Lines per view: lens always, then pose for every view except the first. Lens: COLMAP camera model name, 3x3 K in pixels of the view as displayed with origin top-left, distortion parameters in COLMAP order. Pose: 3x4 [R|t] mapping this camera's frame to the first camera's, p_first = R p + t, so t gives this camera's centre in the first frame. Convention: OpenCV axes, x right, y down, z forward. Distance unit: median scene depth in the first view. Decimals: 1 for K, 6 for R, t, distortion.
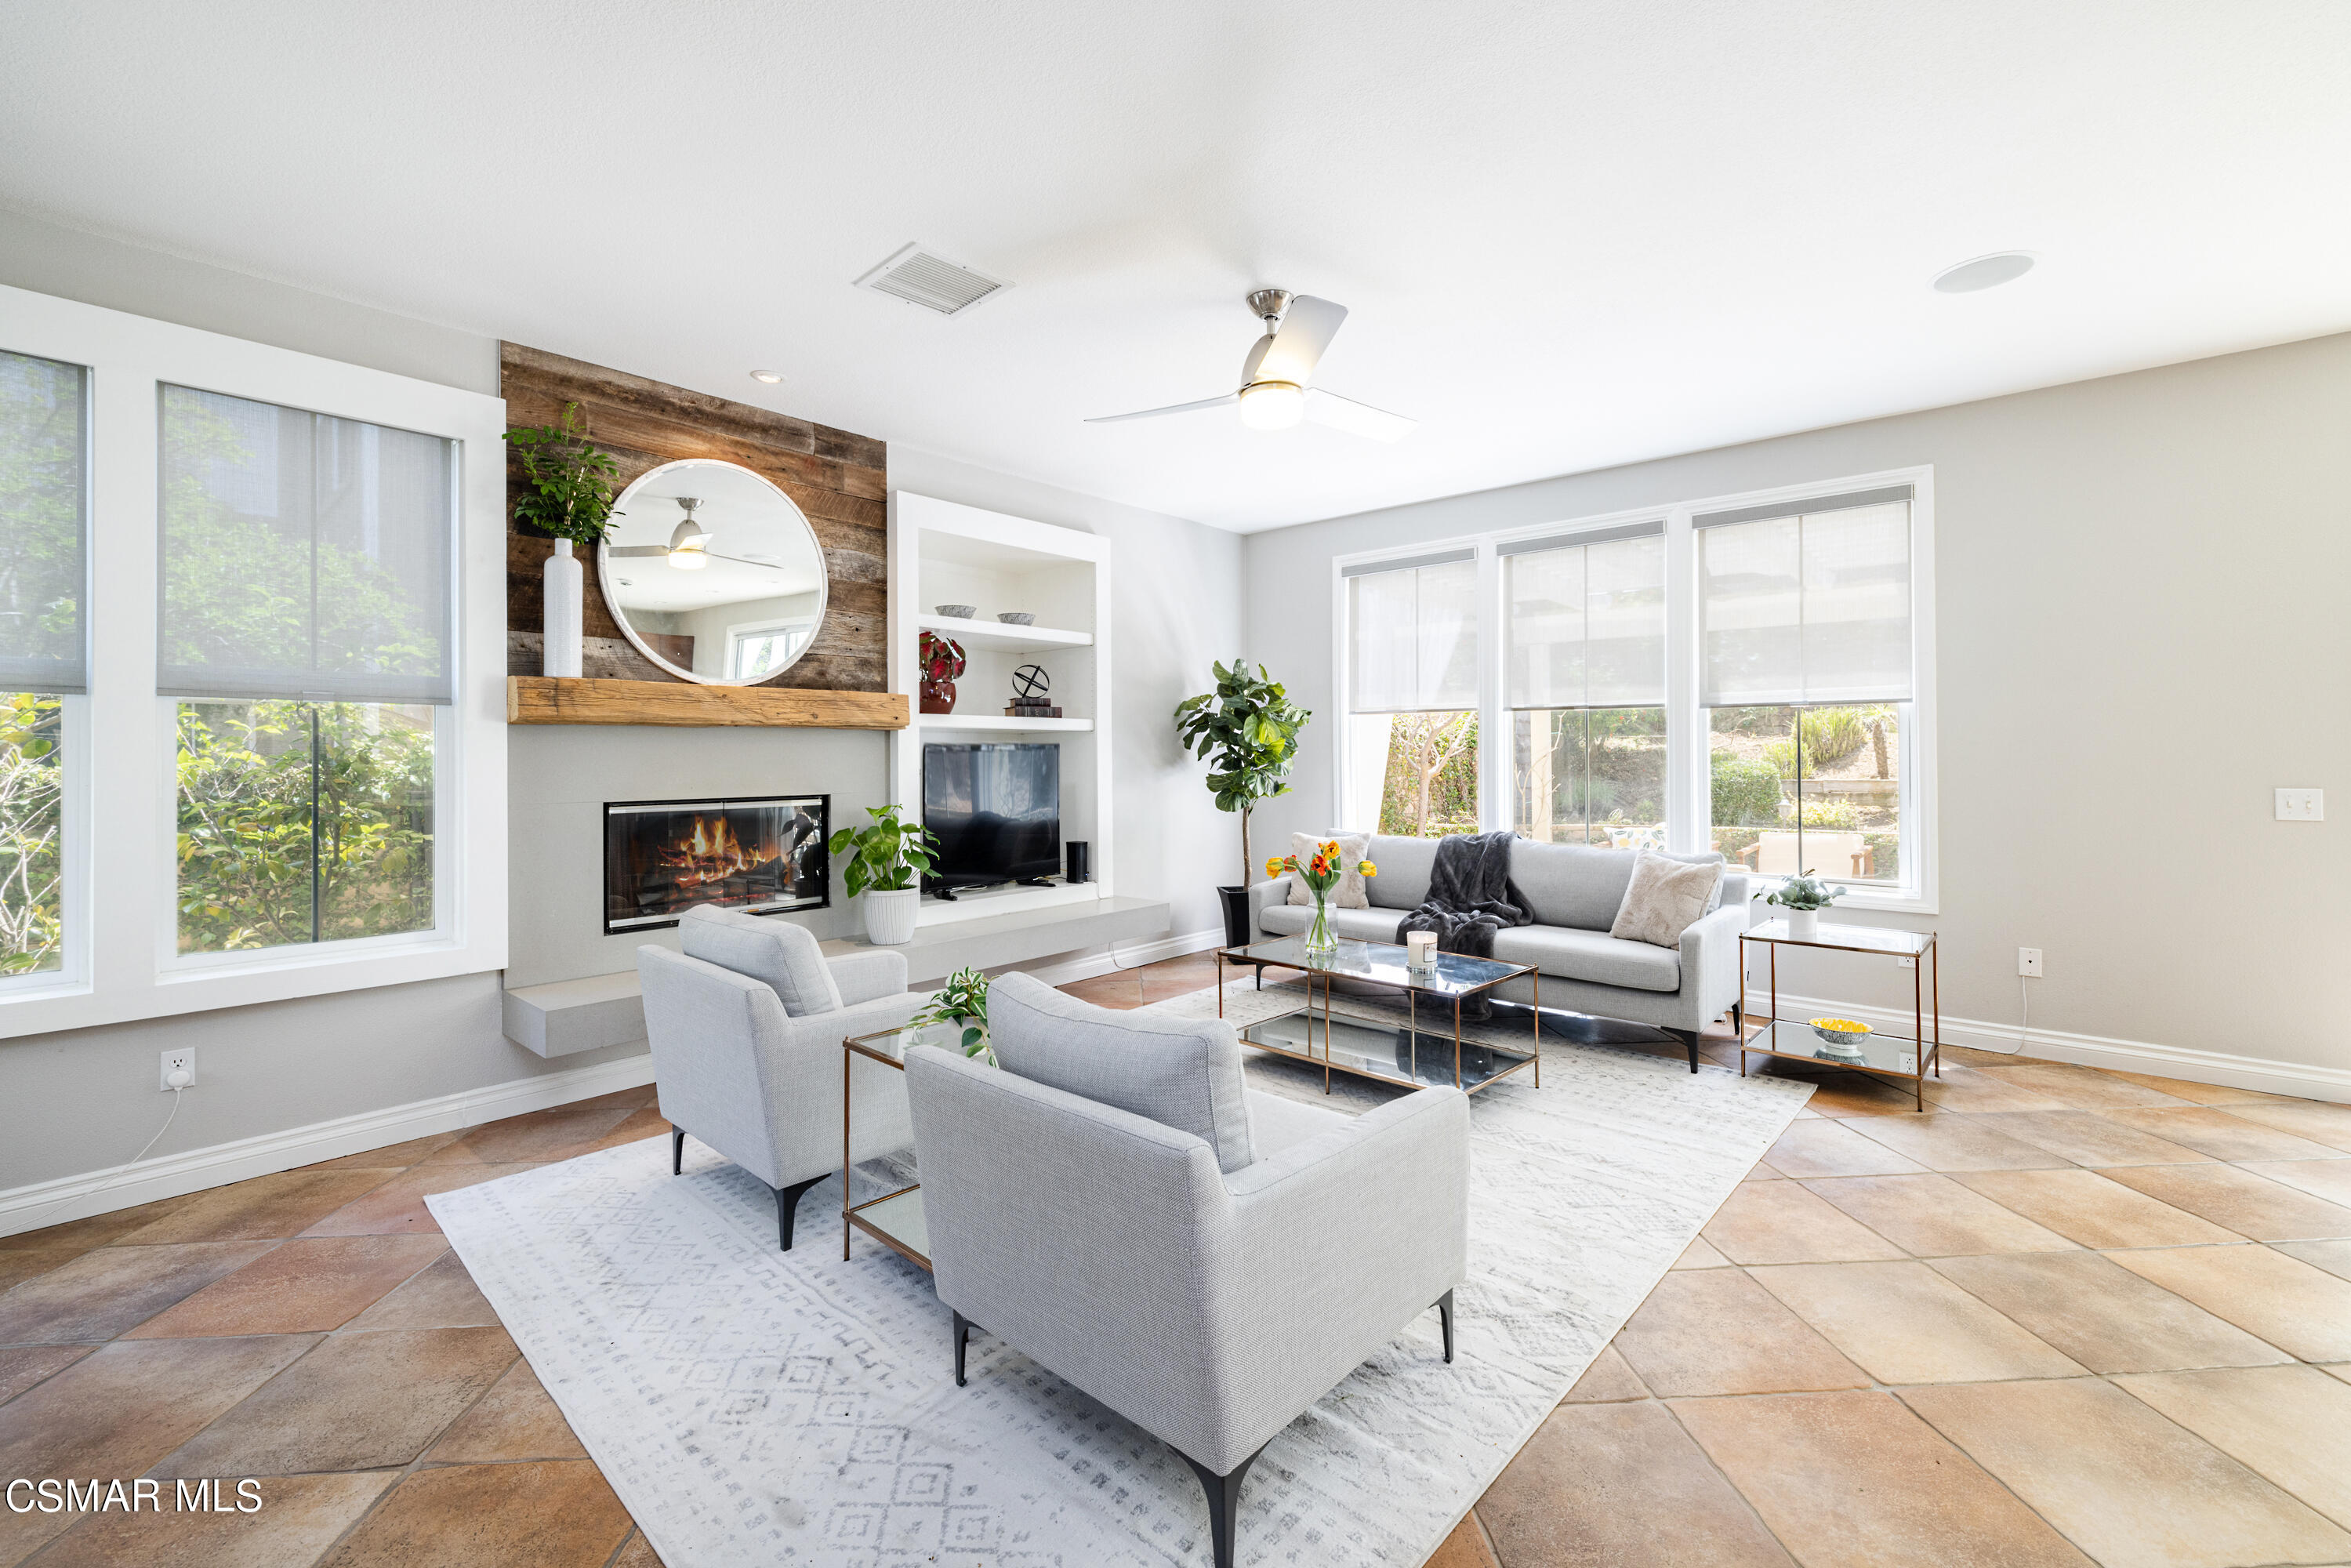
lens RADIAL K [[999.2, 0, 1200.0], [0, 999.2, 750.0], [0, 0, 1]] dist [-0.001171, 0.000069]
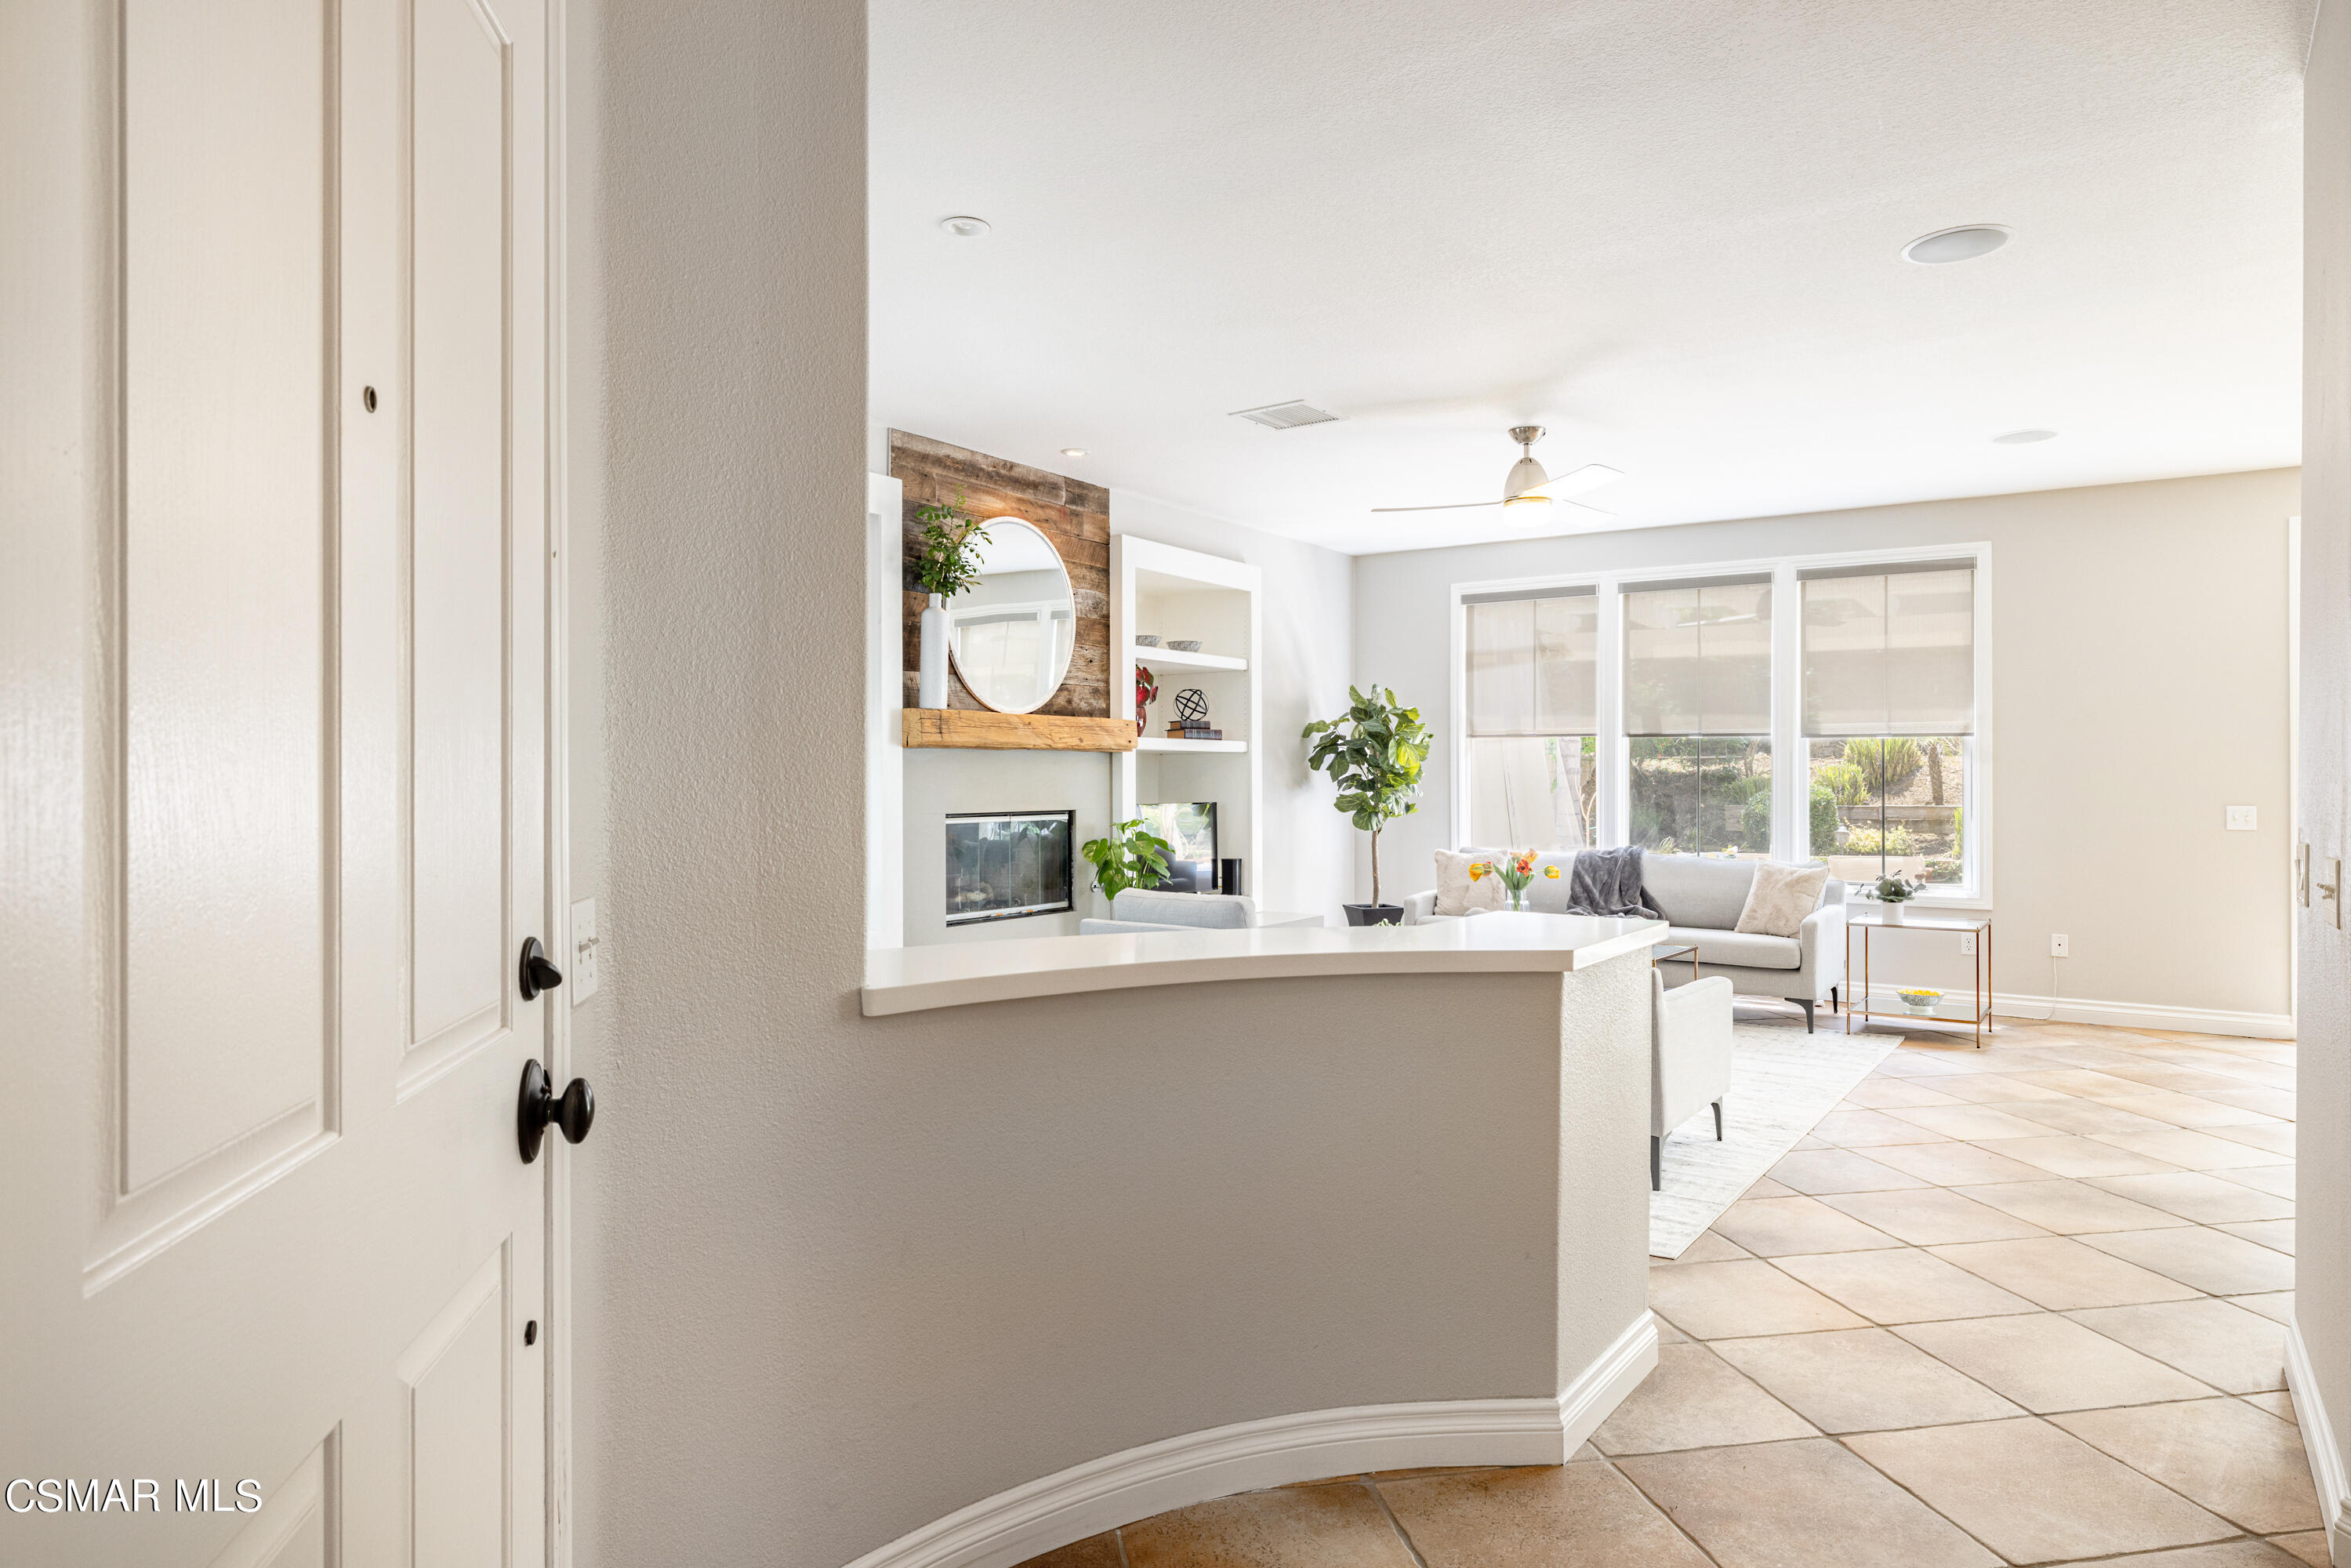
lens RADIAL K [[1404.9, 0, 1198.3], [0, 1404.9, 774.0], [0, 0, 1]] dist [-0.002631, -0.003810]
pose [[0.992591, 0.005589, 0.121371, -0.426616], [-0.006075, 0.999975, 0.003635, -0.002068], [-0.121348, -0.004345, 0.992601, -0.575374]]
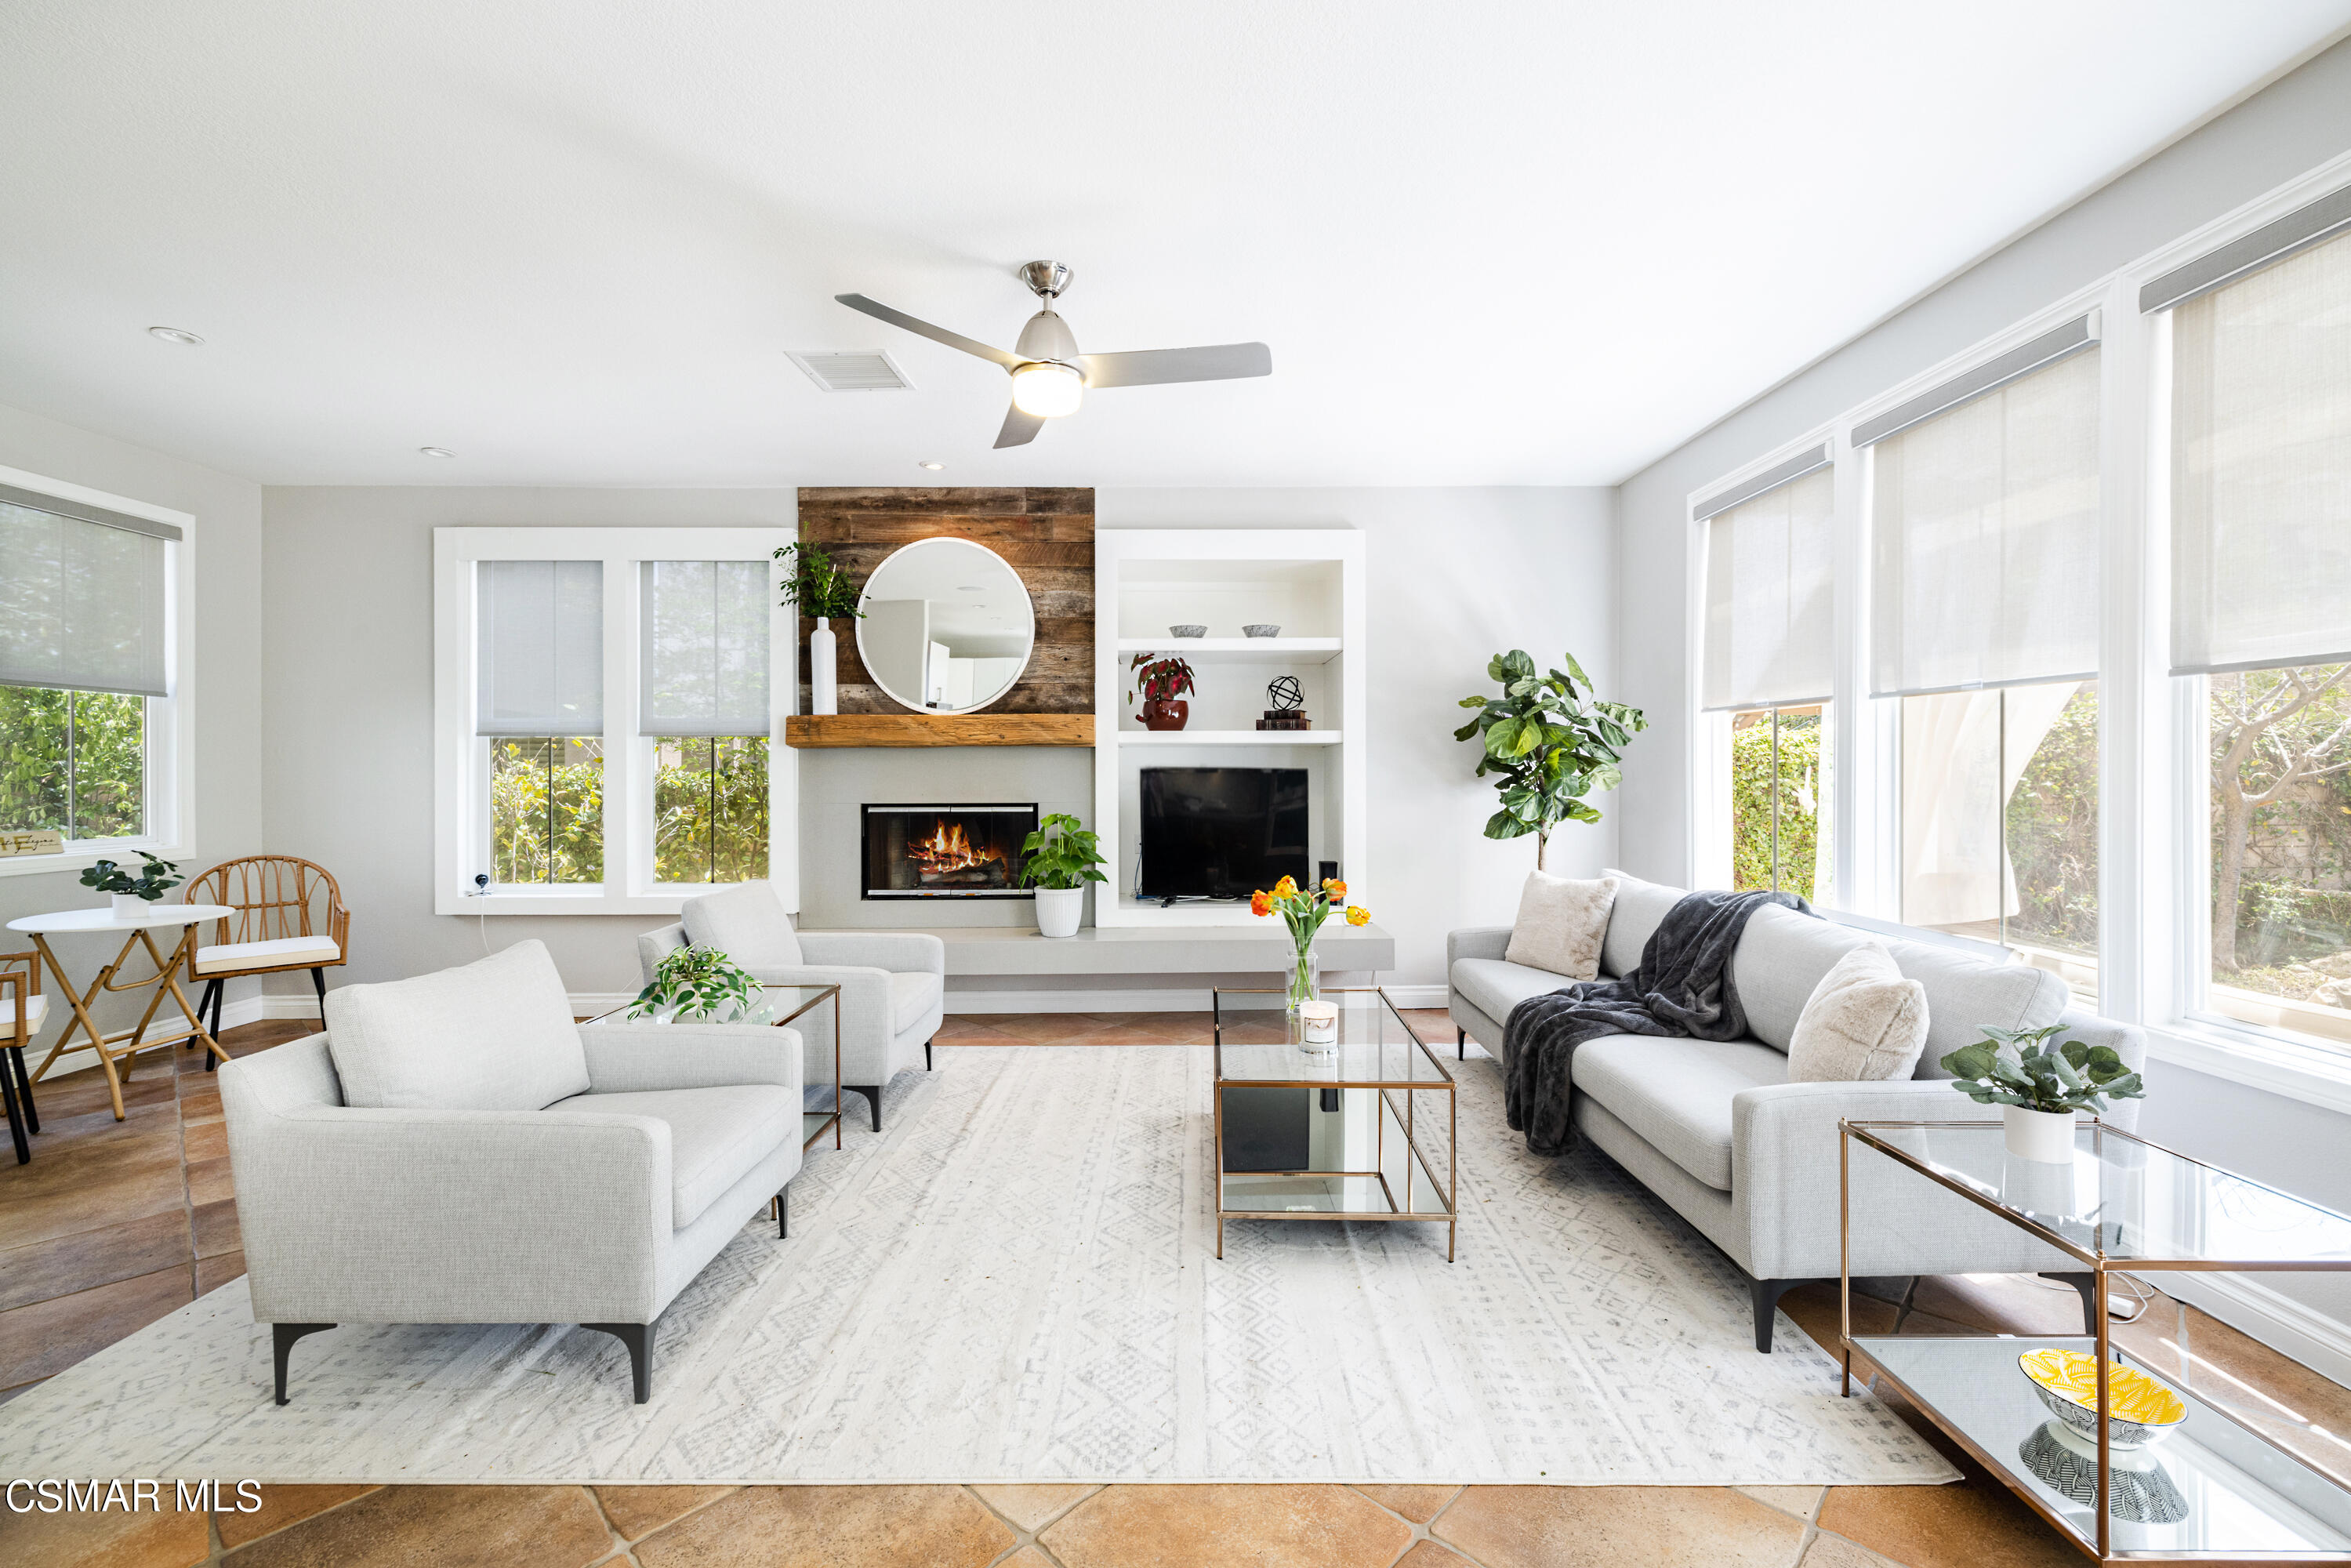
lens RADIAL K [[999.2, 0, 1190.3], [0, 999.2, 768.9], [0, 0, 1]] dist [-0.001171, 0.000069]
pose [[0.664145, 0.001528, -0.747603, 0.623642], [0.003820, 0.999978, 0.005437, -0.001009], [0.747594, -0.006467, 0.664124, 0.359866]]
